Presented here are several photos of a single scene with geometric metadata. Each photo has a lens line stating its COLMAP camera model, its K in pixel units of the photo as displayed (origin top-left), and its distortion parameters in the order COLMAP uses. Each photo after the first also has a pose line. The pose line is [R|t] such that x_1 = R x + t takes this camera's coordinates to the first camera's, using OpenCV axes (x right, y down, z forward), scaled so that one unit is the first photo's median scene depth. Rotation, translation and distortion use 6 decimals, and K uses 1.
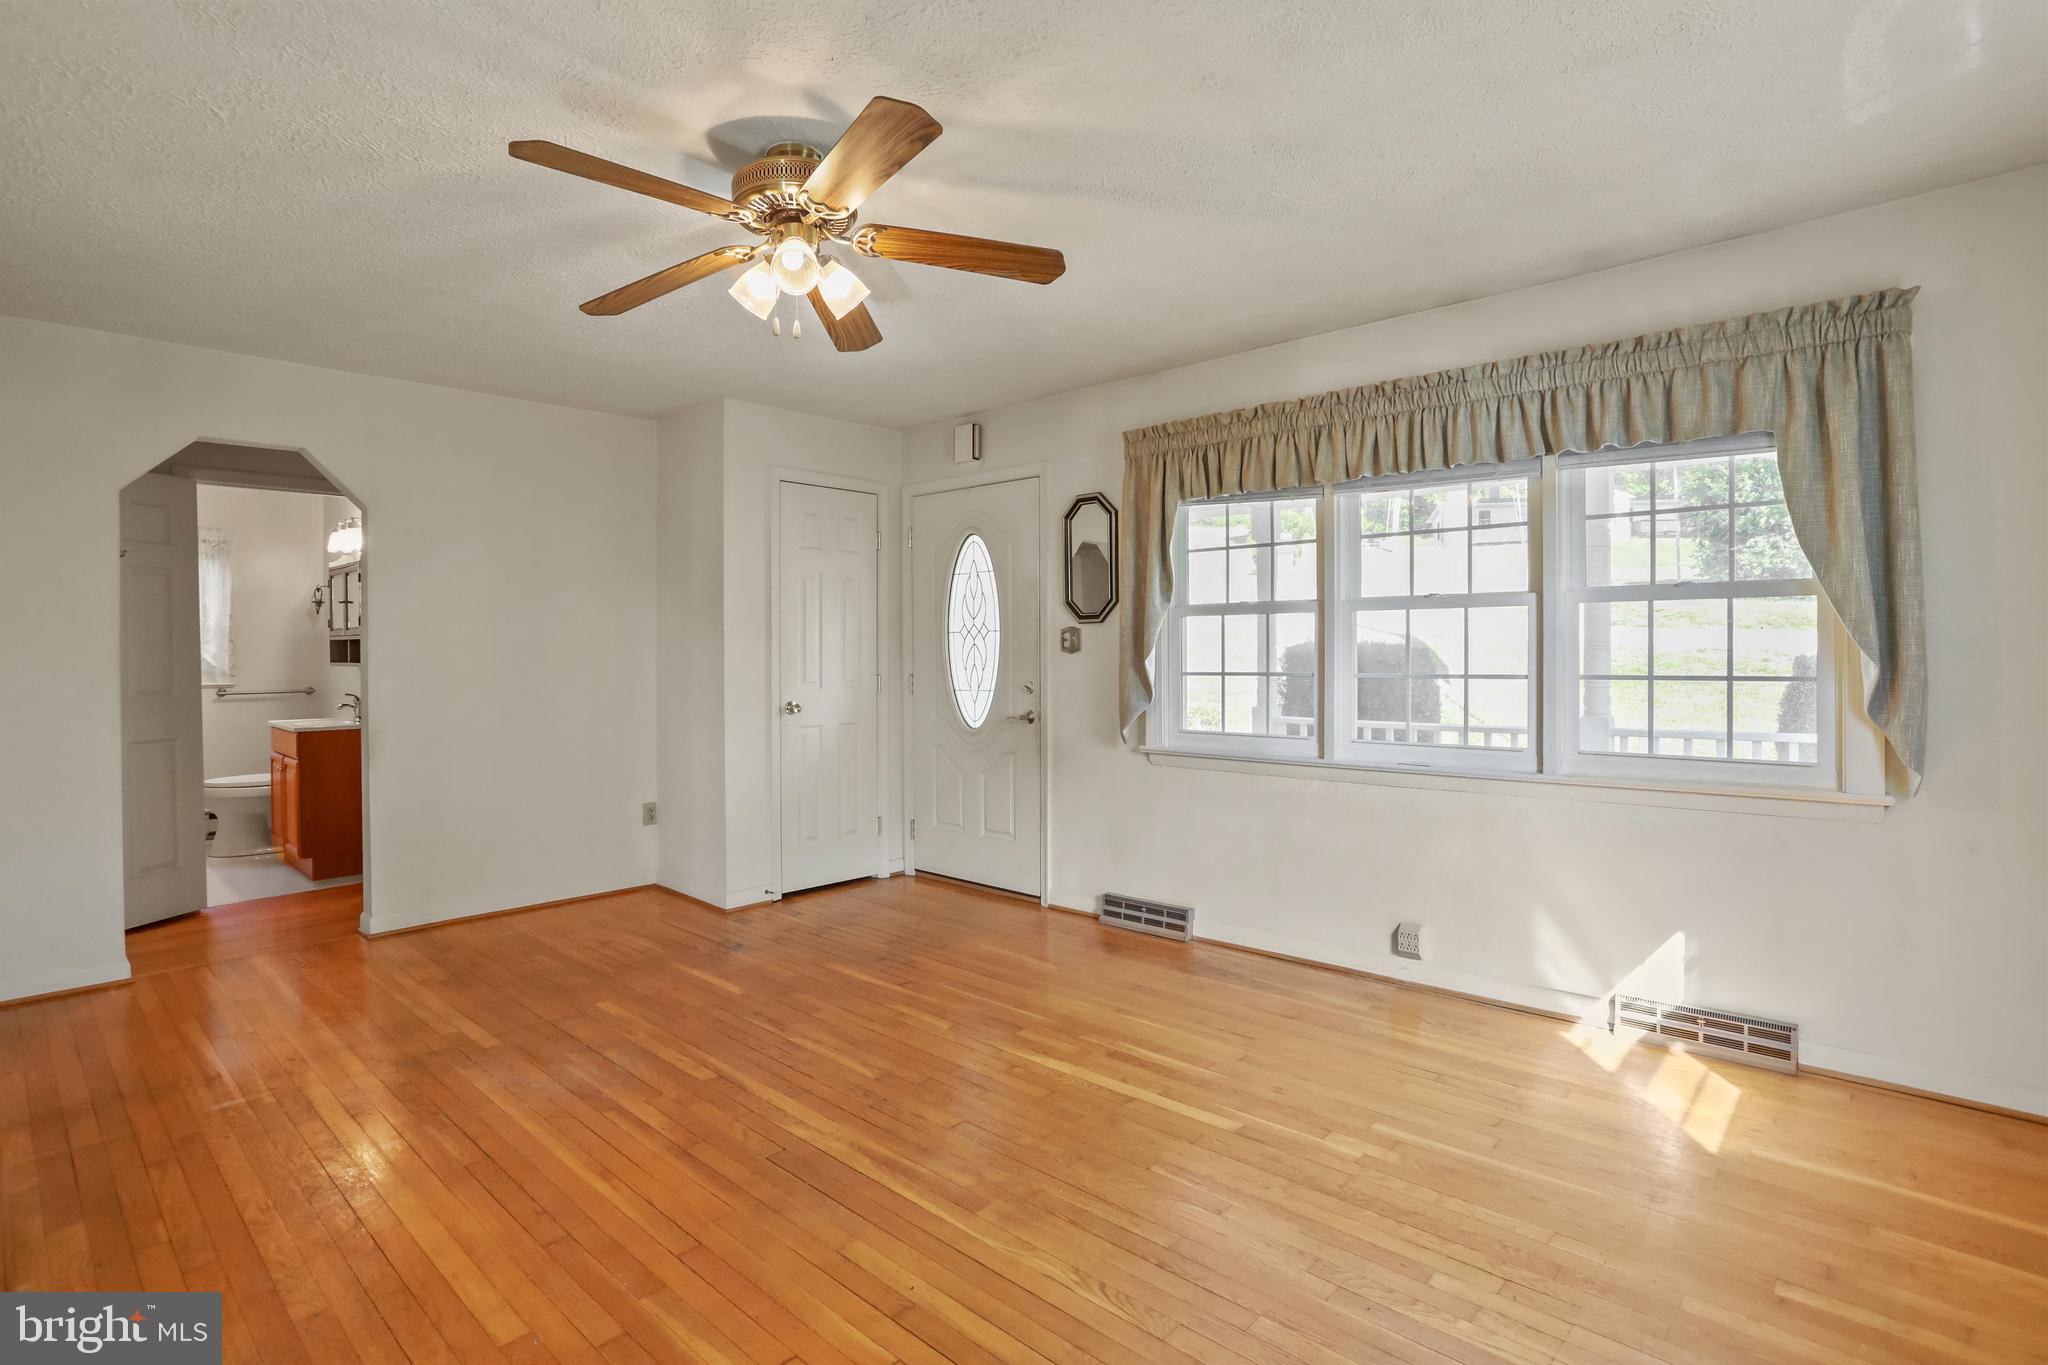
lens RADIAL K [[988.7, 0, 1024.0], [0, 988.7, 682.5], [0, 0, 1]] dist [-0.079592, 0.045902]
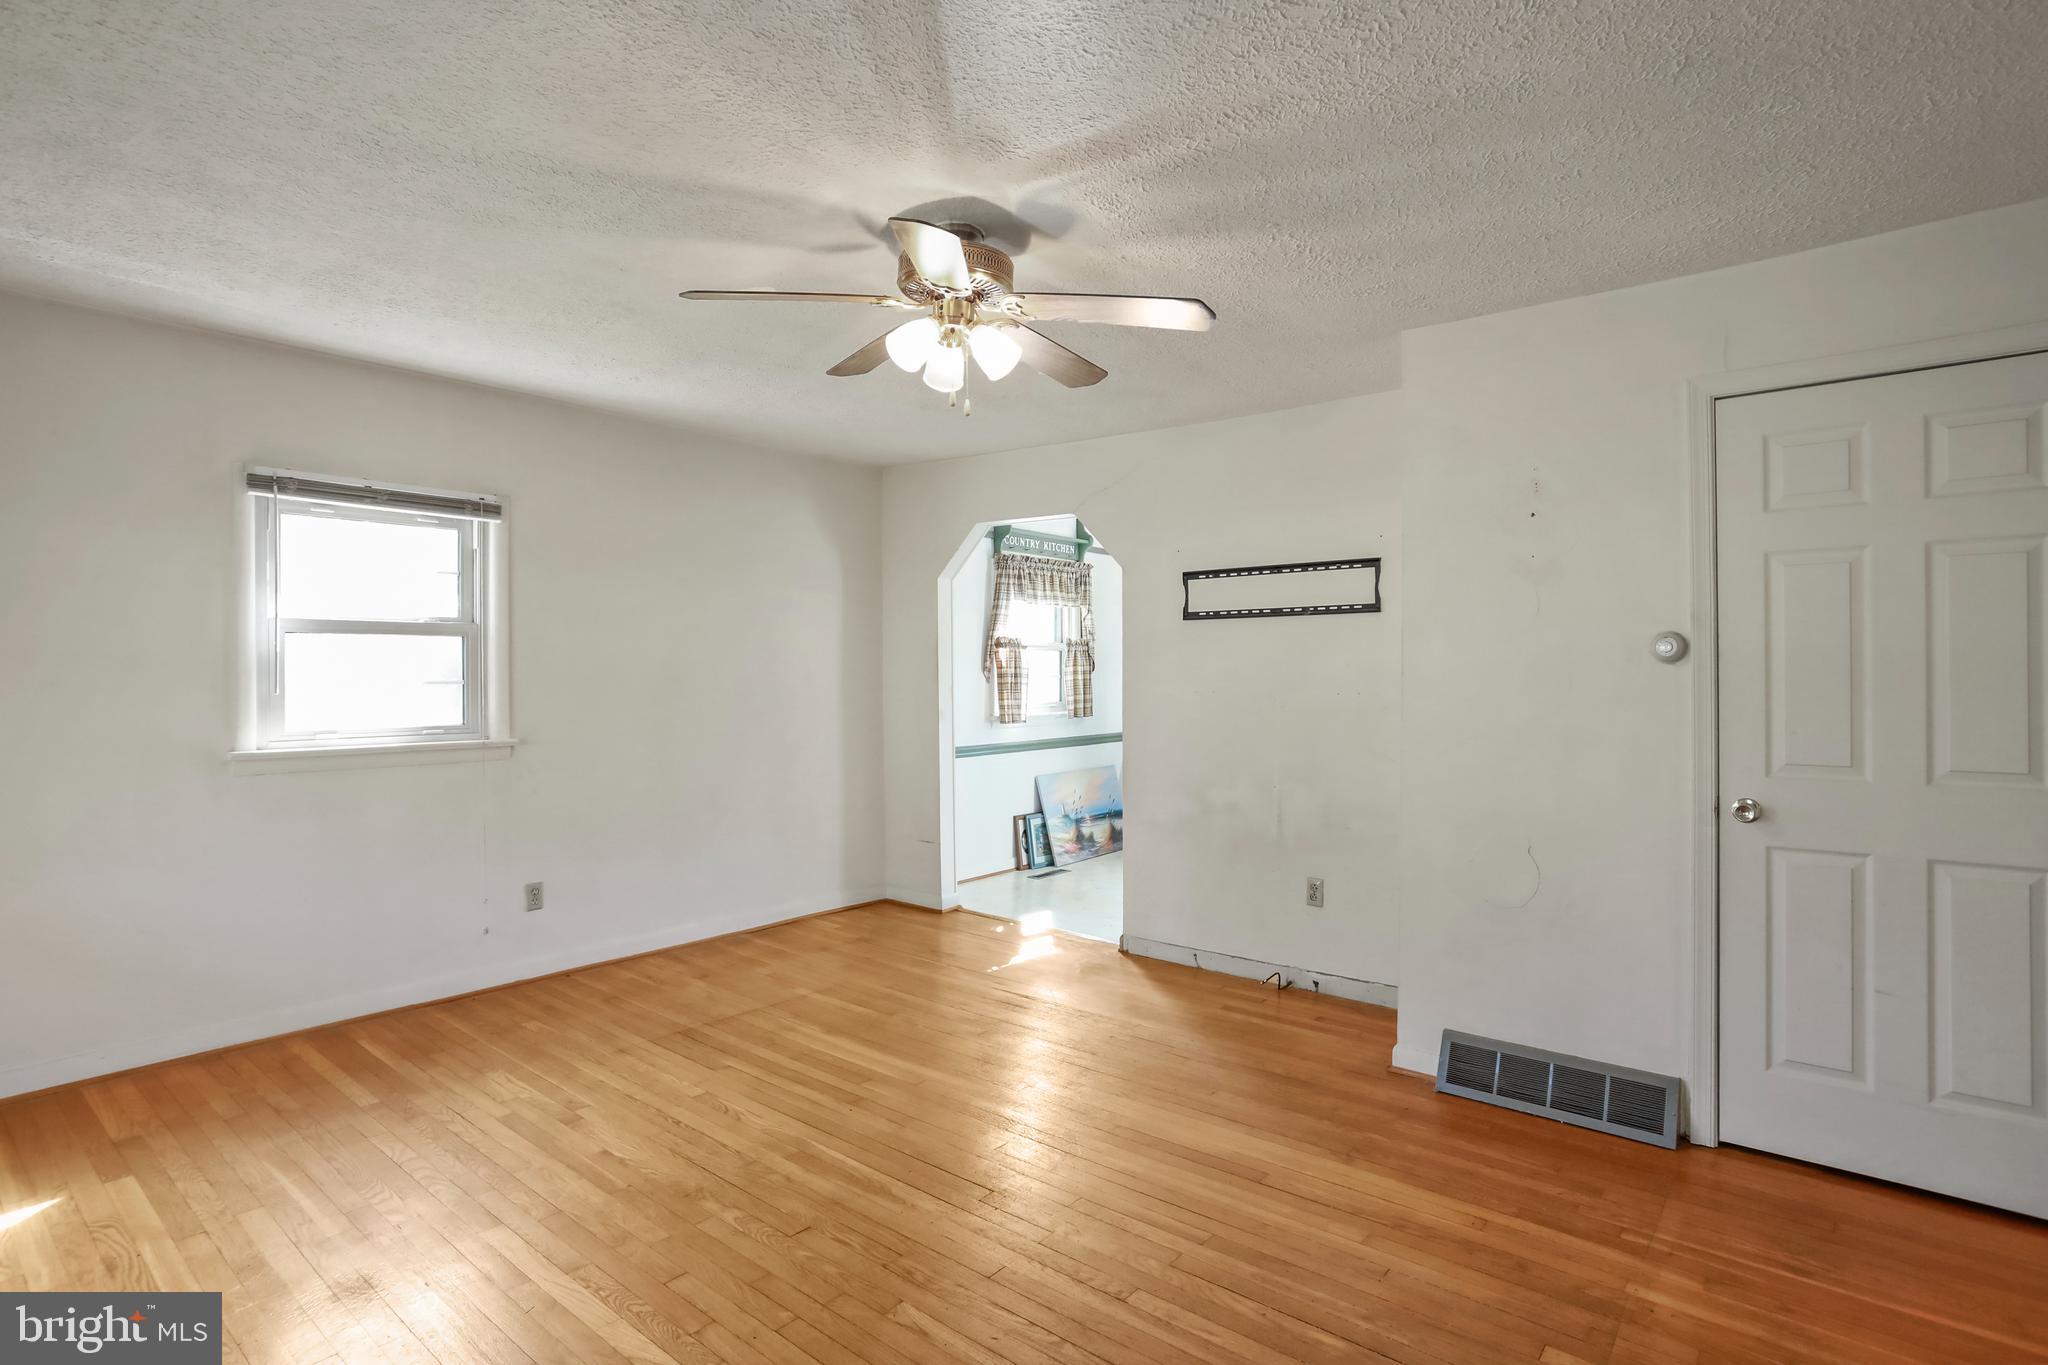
lens RADIAL K [[988.7, 0, 1024.0], [0, 988.7, 682.5], [0, 0, 1]] dist [-0.079592, 0.045902]
pose [[-0.998438, 0.000767, -0.055862, -0.201075], [-0.001142, 0.999416, 0.034139, -0.071489], [0.055856, 0.034150, -0.997855, 1.679166]]
